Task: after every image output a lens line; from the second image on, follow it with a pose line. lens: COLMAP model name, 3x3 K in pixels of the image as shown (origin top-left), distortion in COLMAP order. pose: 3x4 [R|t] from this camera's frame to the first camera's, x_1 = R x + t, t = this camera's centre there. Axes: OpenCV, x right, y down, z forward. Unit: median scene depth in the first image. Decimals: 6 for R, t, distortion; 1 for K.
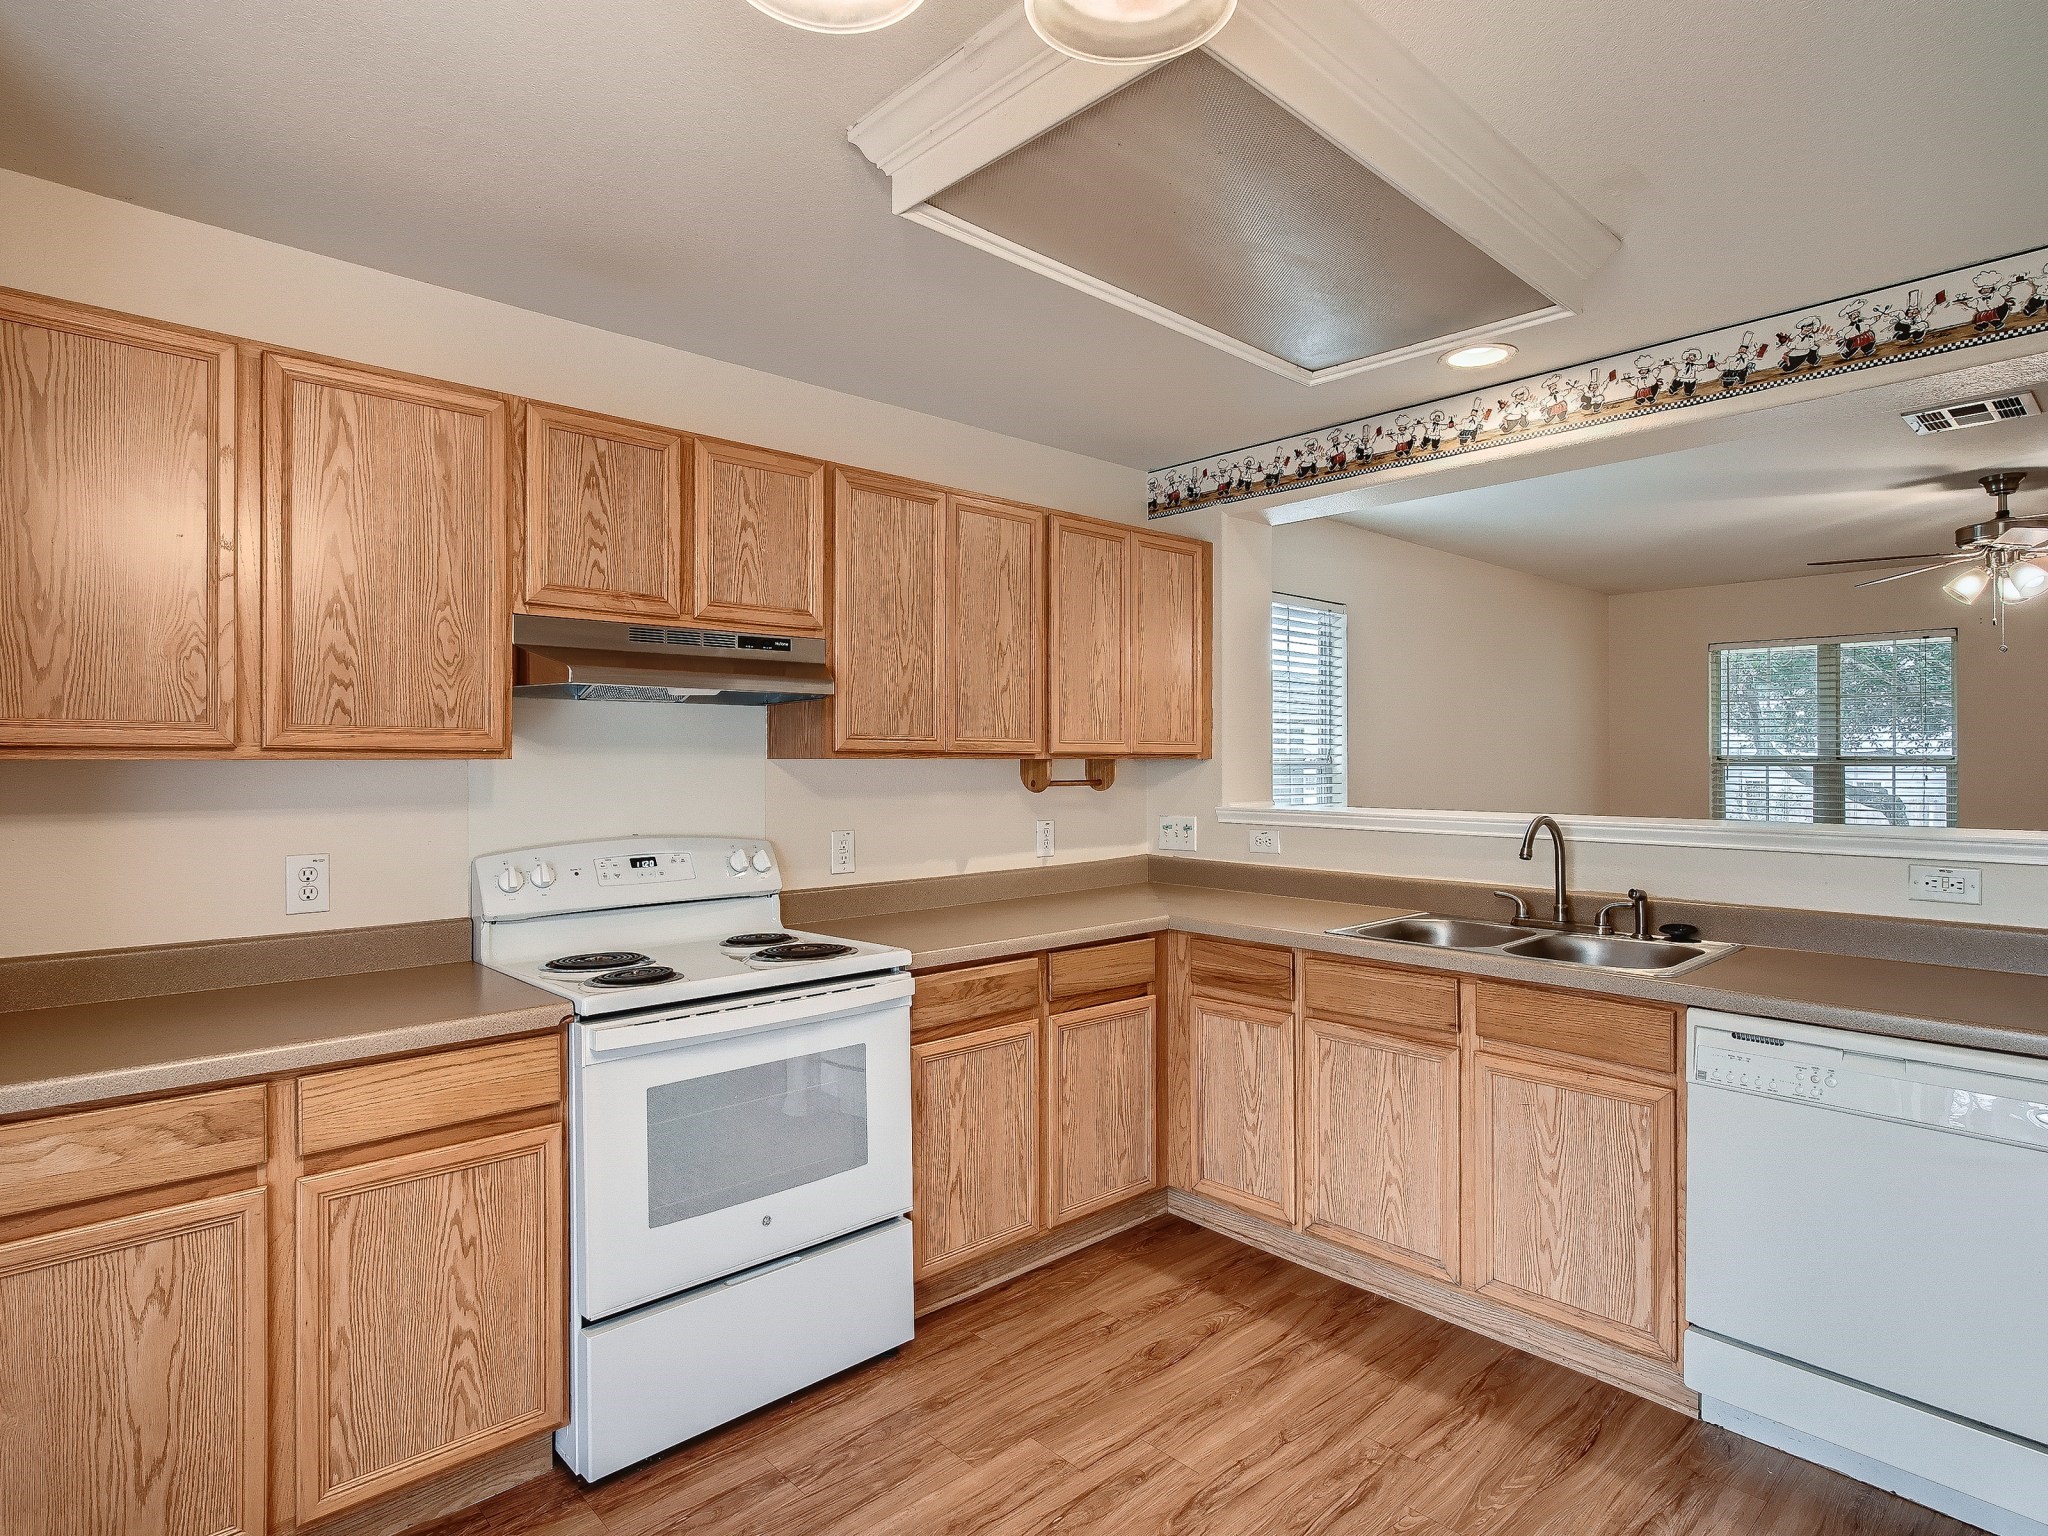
lens RADIAL K [[1108.2, 0, 1026.0], [0, 1108.2, 756.6], [0, 0, 1]] dist [-0.011659, 0.001022]
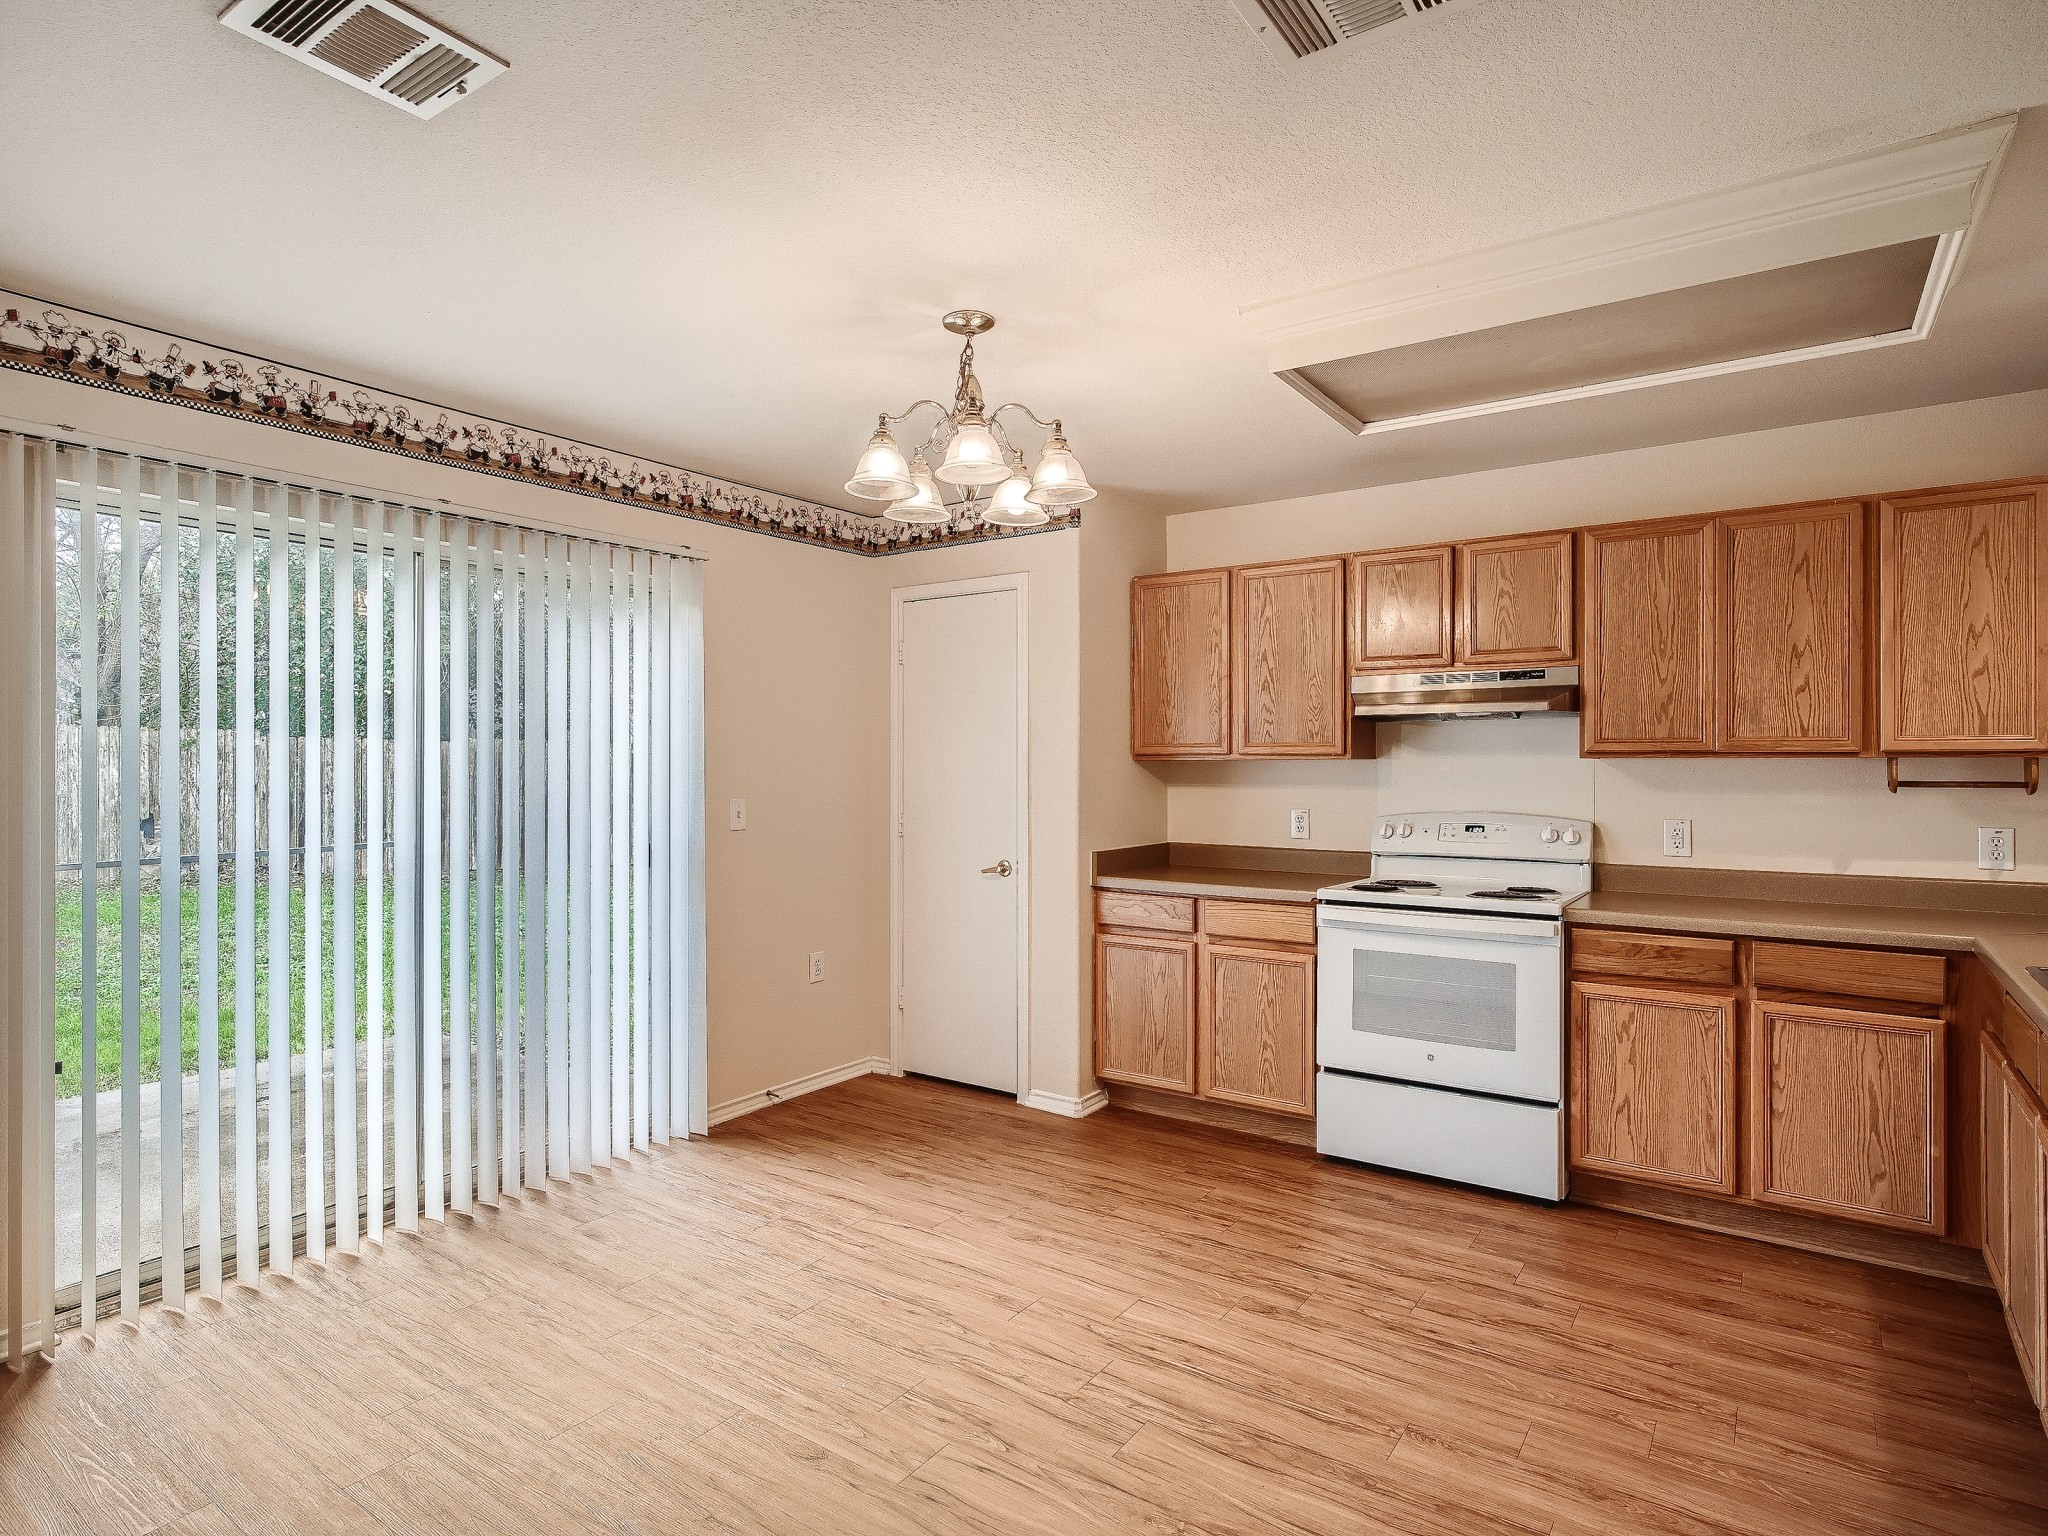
lens RADIAL K [[1108.2, 0, 1026.0], [0, 1108.2, 756.6], [0, 0, 1]] dist [-0.011659, 0.001022]
pose [[0.209486, -0.003231, -0.977806, 1.042486], [0.005453, 0.999983, -0.002136, -0.001040], [0.977796, -0.004885, 0.209500, 0.110433]]
